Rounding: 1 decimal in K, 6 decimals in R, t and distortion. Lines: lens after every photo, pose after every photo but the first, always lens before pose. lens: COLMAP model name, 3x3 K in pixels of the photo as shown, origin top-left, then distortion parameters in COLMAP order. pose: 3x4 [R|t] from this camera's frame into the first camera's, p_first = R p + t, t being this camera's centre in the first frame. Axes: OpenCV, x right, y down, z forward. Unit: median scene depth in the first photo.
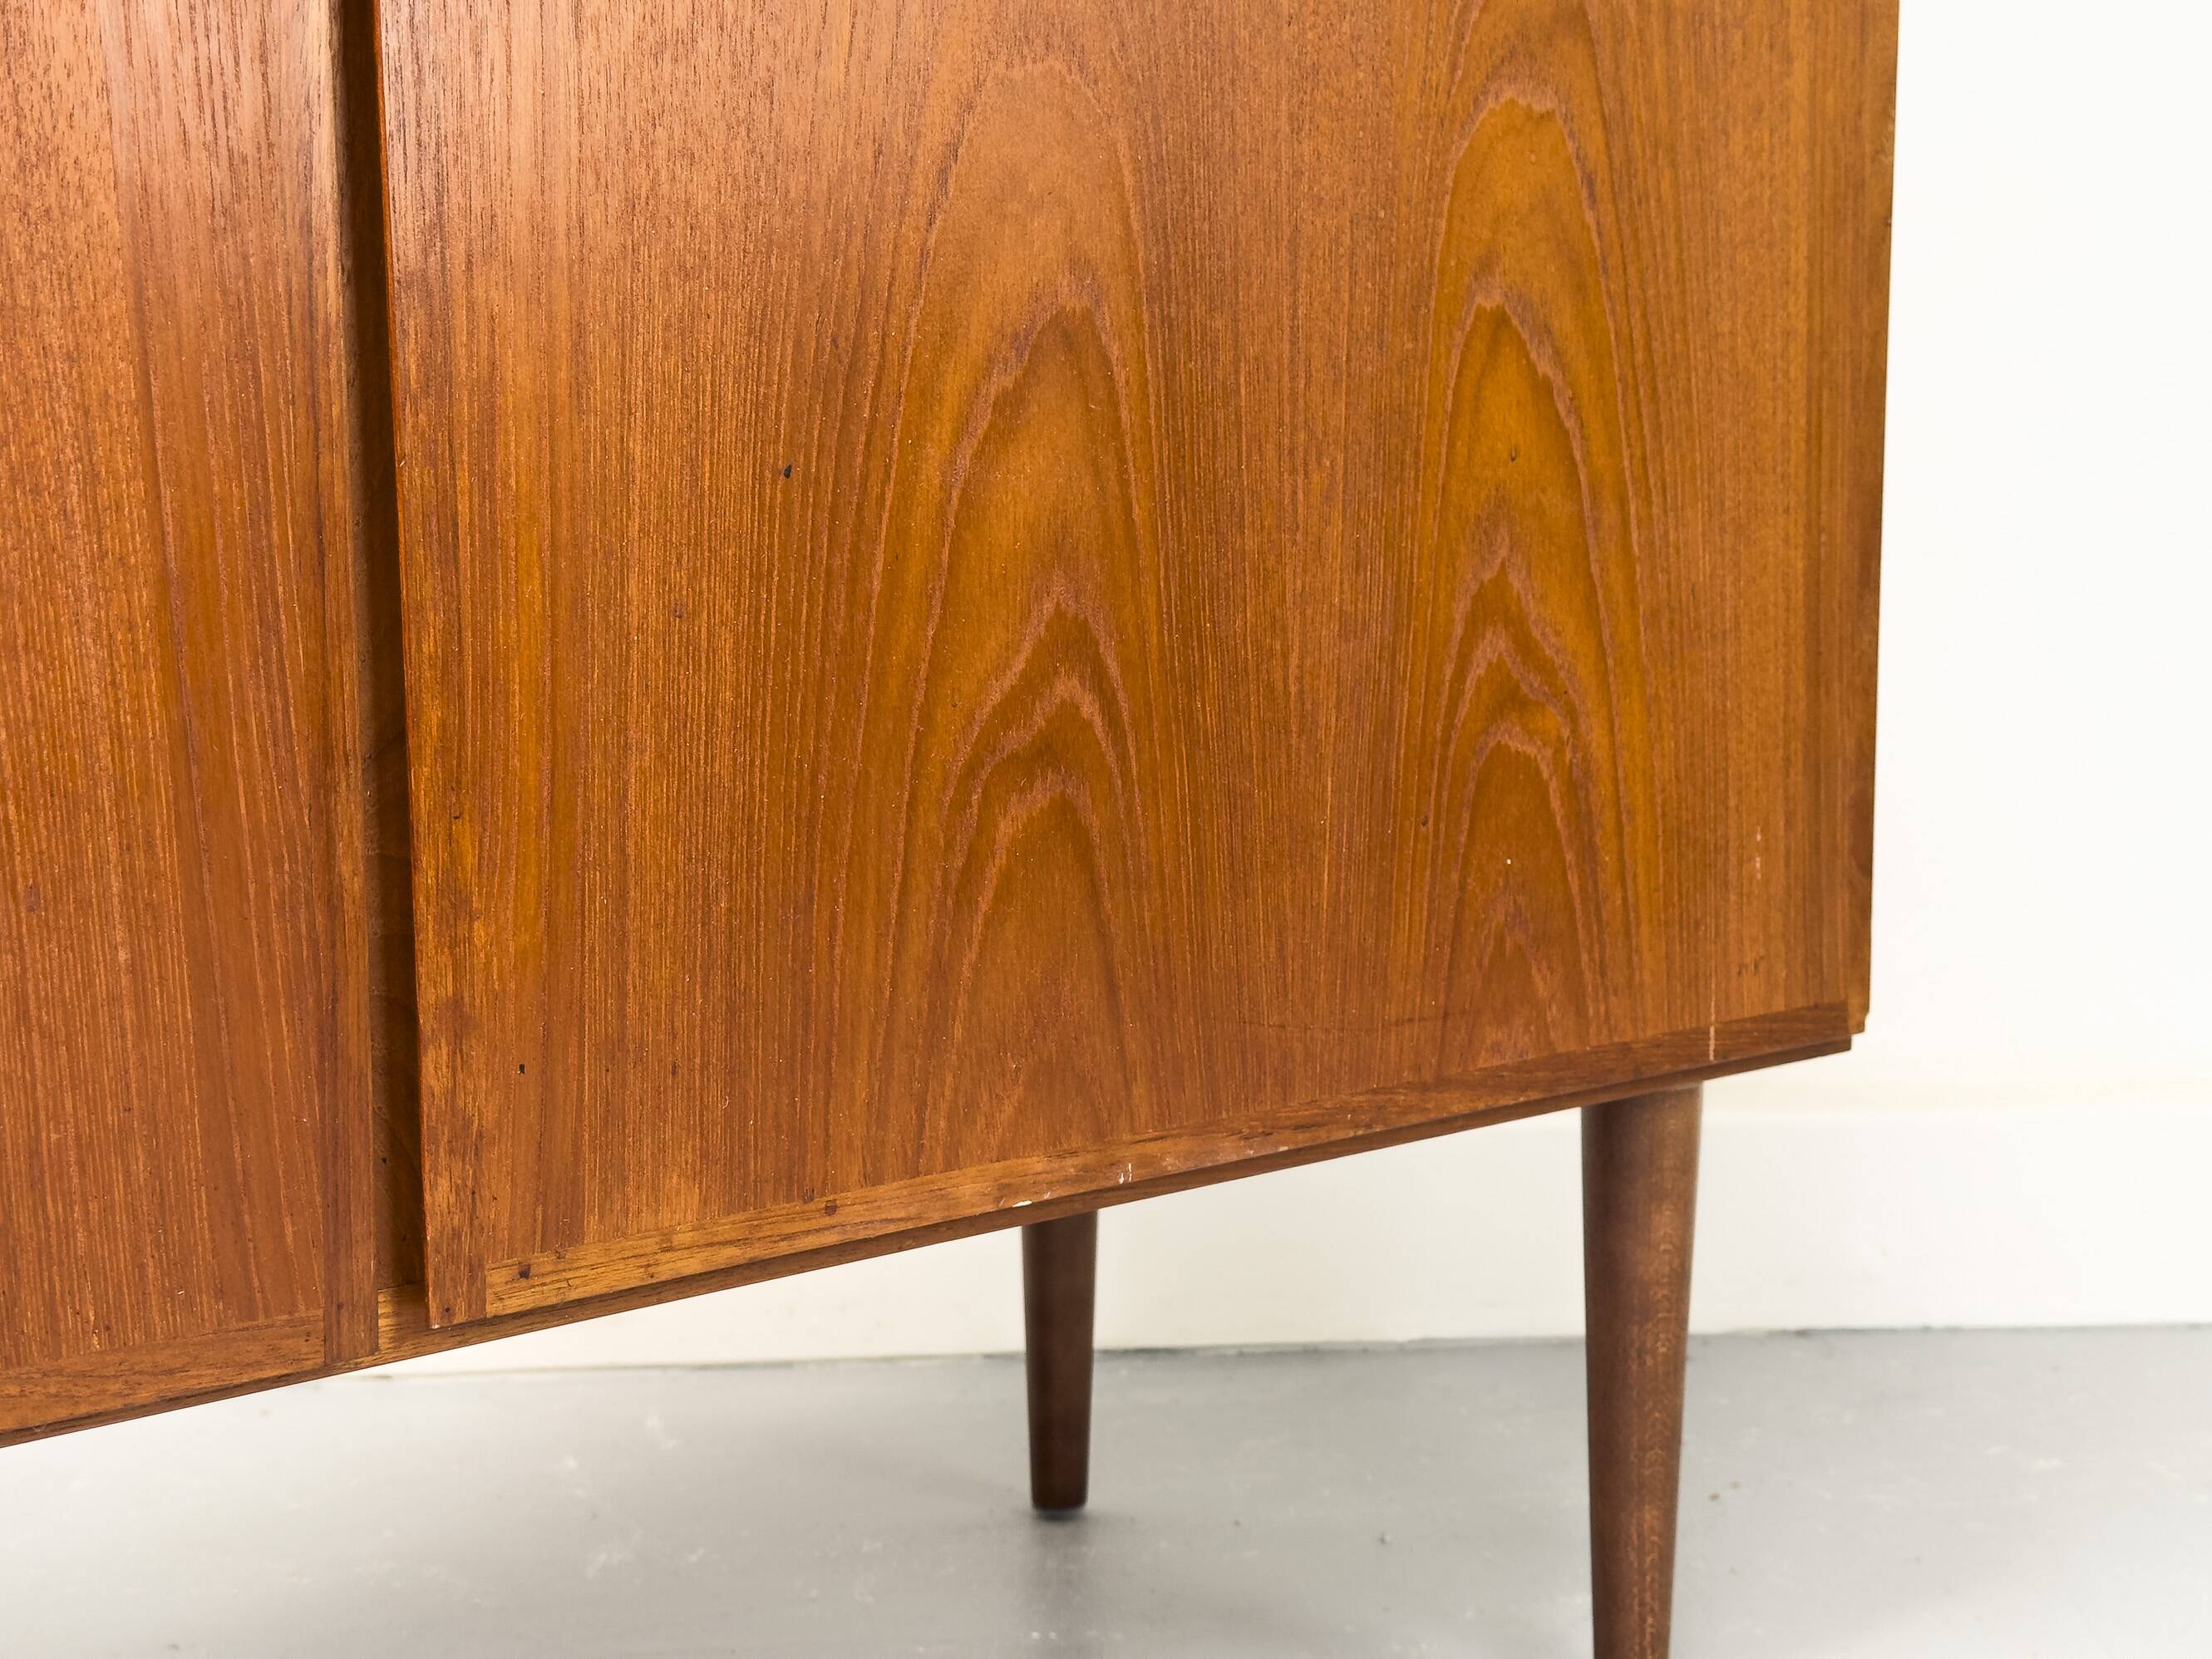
lens RADIAL K [[3074.7, 0, 1102.7], [0, 3074.7, 826.4], [0, 0, 1]] dist [0.115813, 0.000000]
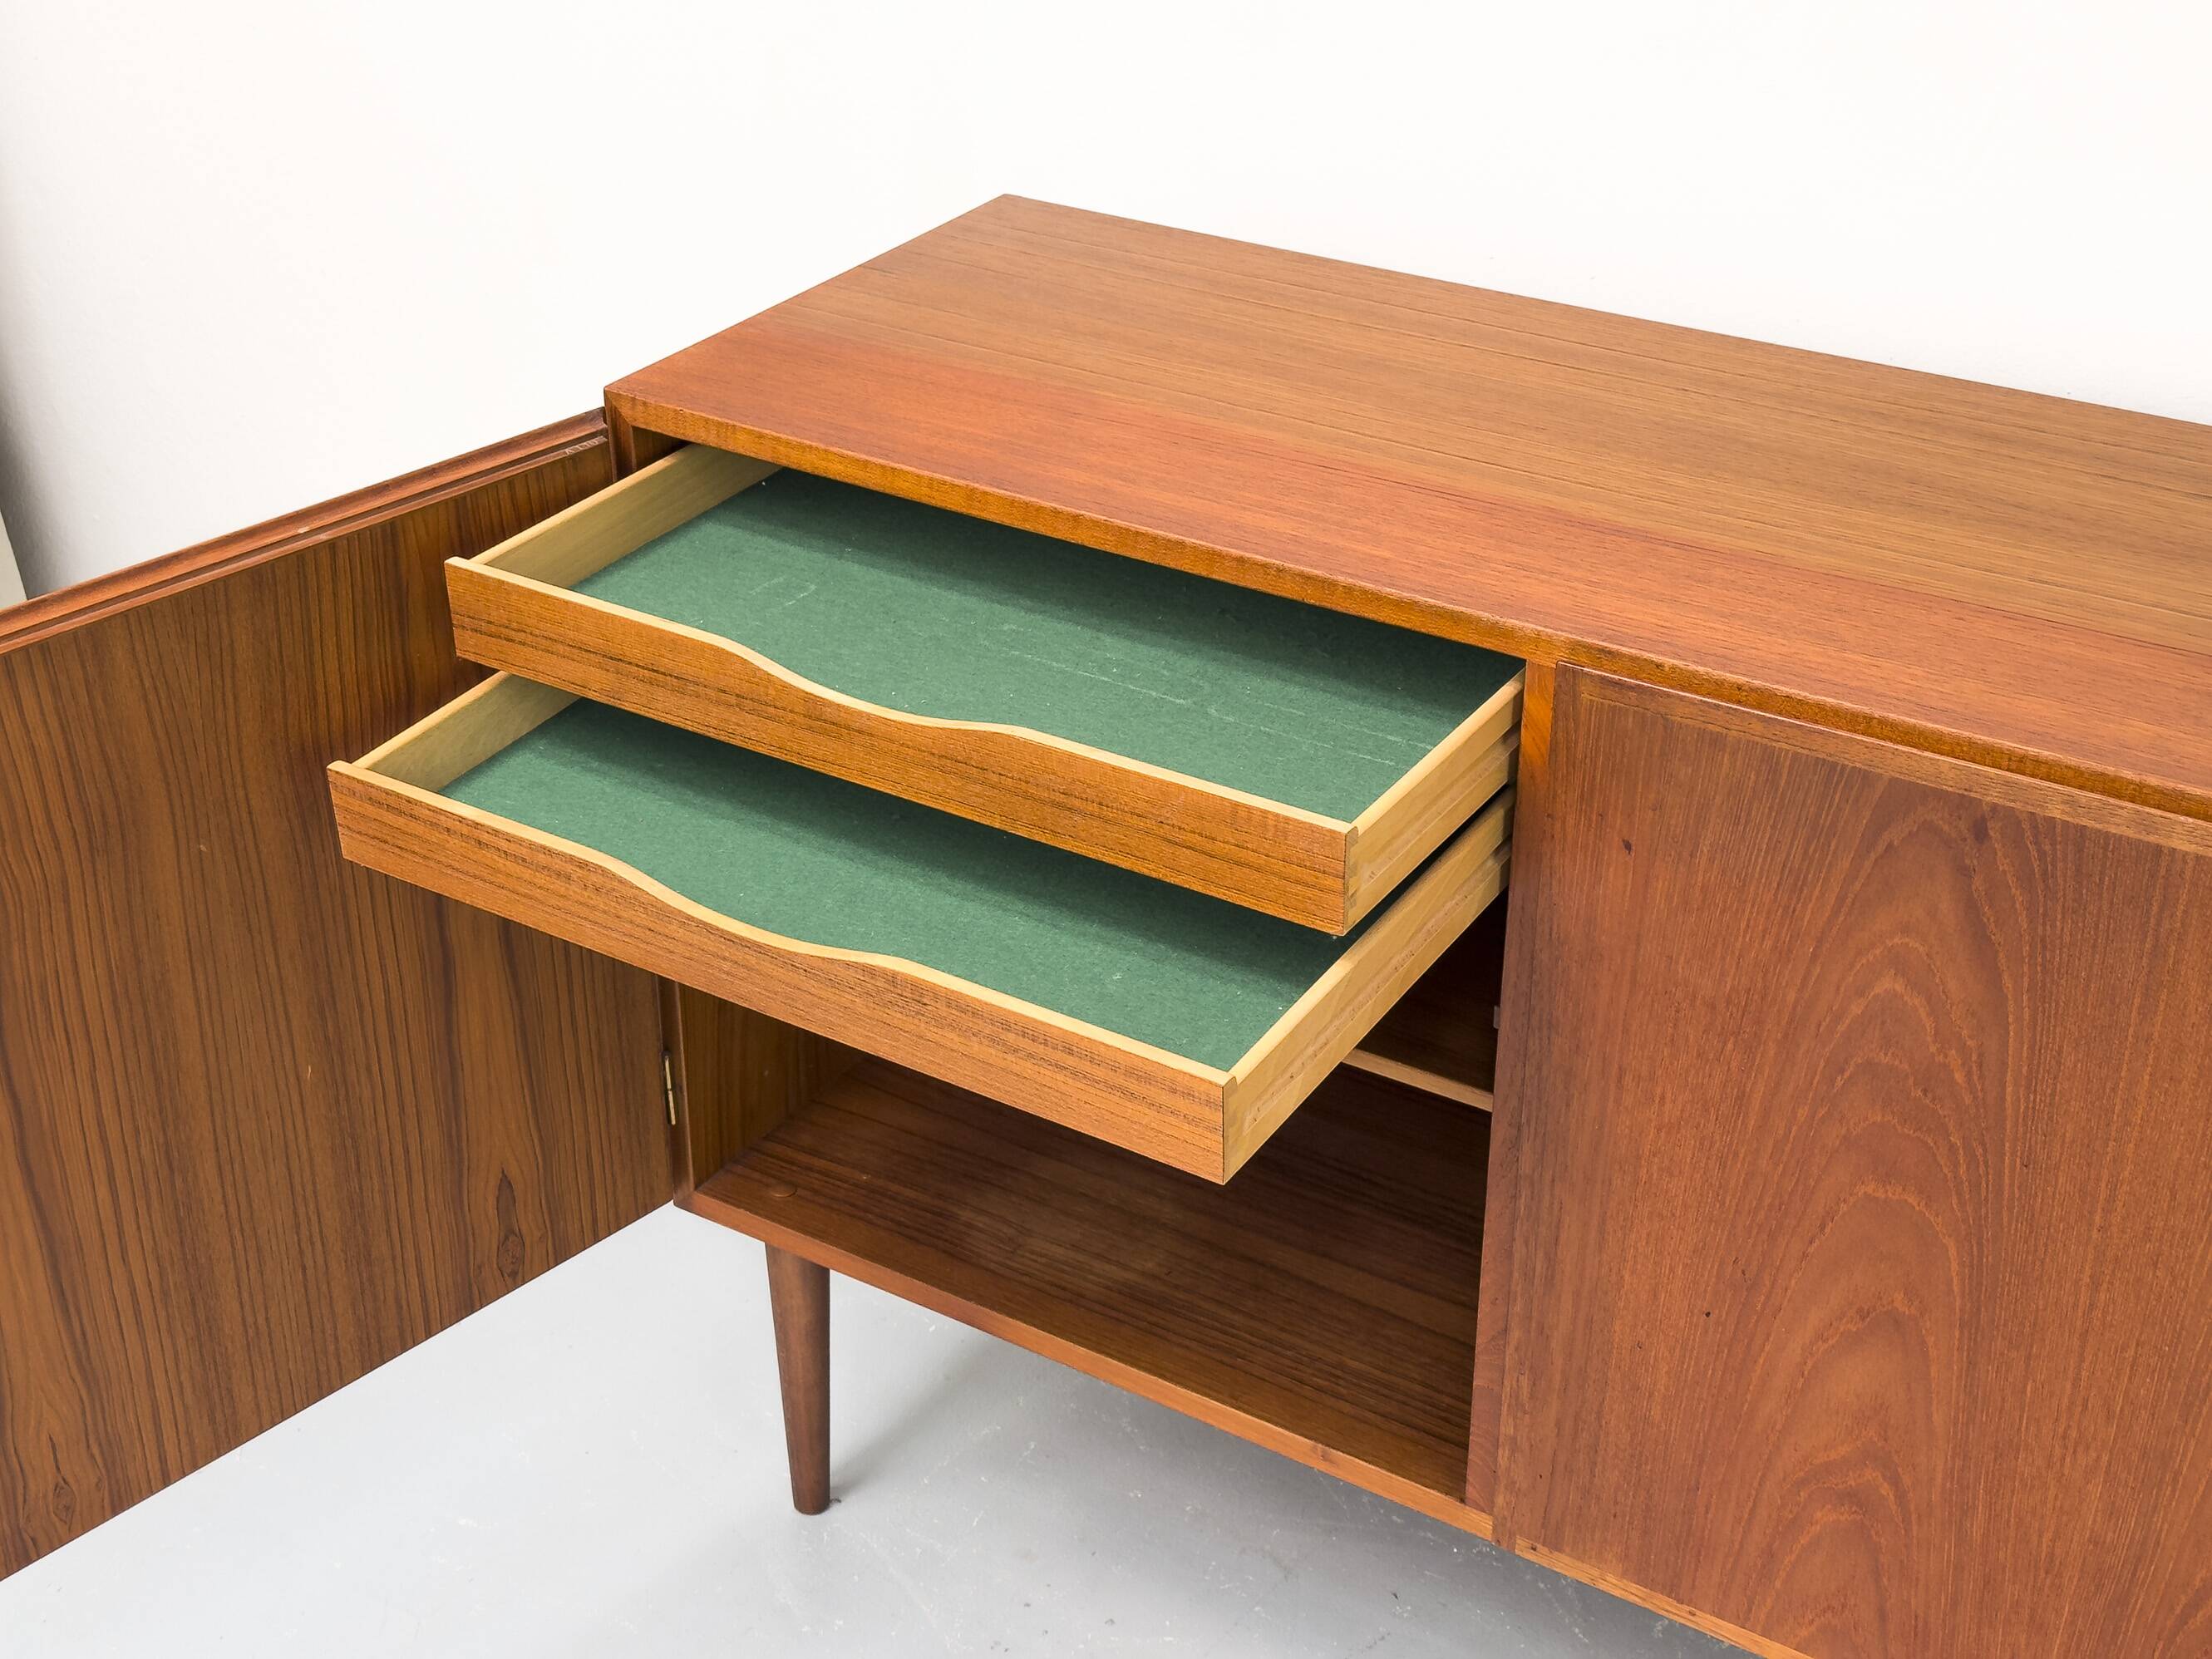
lens RADIAL K [[3074.7, 0, 1090.3], [0, 3074.7, 833.3], [0, 0, 1]] dist [0.115813, 0.000000]
pose [[0.305045, 0.476144, -0.824763, 1.178061], [-0.115228, 0.878131, 0.464336, -1.174194], [0.945341, -0.046608, 0.322734, 0.004199]]
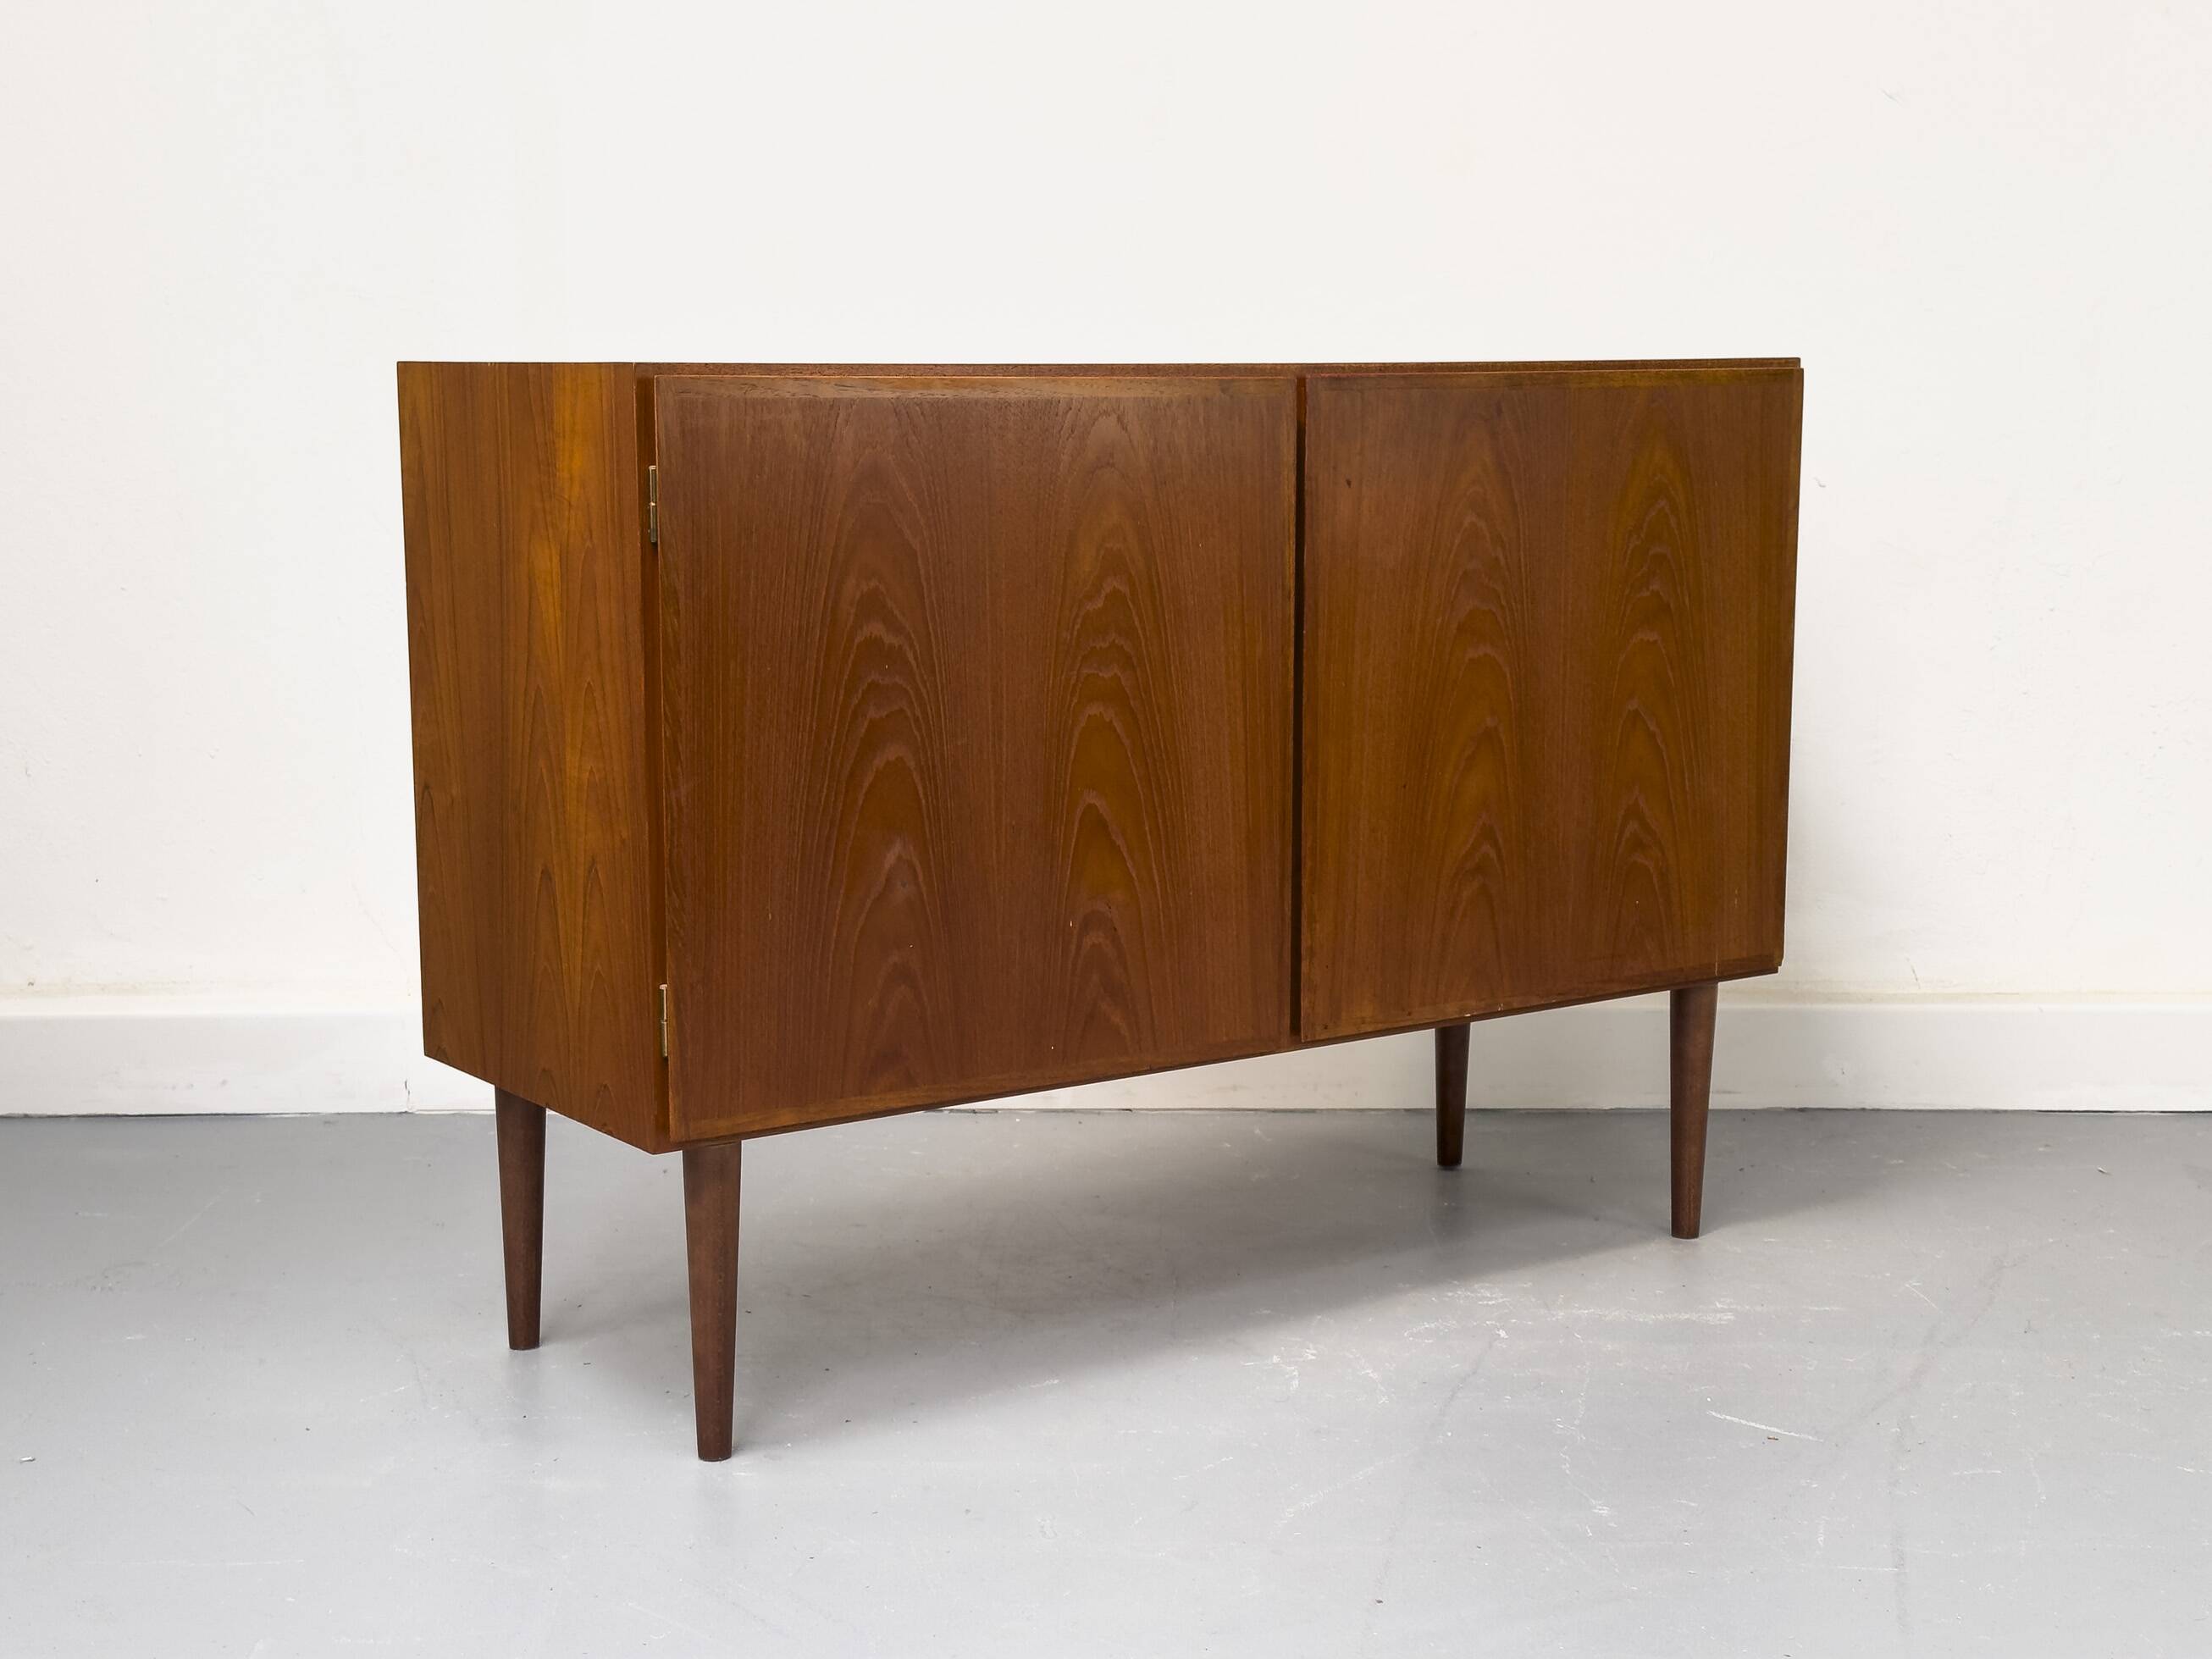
lens RADIAL K [[3074.9, 0, 1087.6], [0, 3074.9, 859.6], [0, 0, 1]] dist [0.115813, 0.000000]
pose [[0.995985, 0.017674, -0.087759, -0.139159], [-0.014463, 0.999207, 0.037090, -0.143399], [0.088345, -0.035672, 0.995451, -2.123253]]
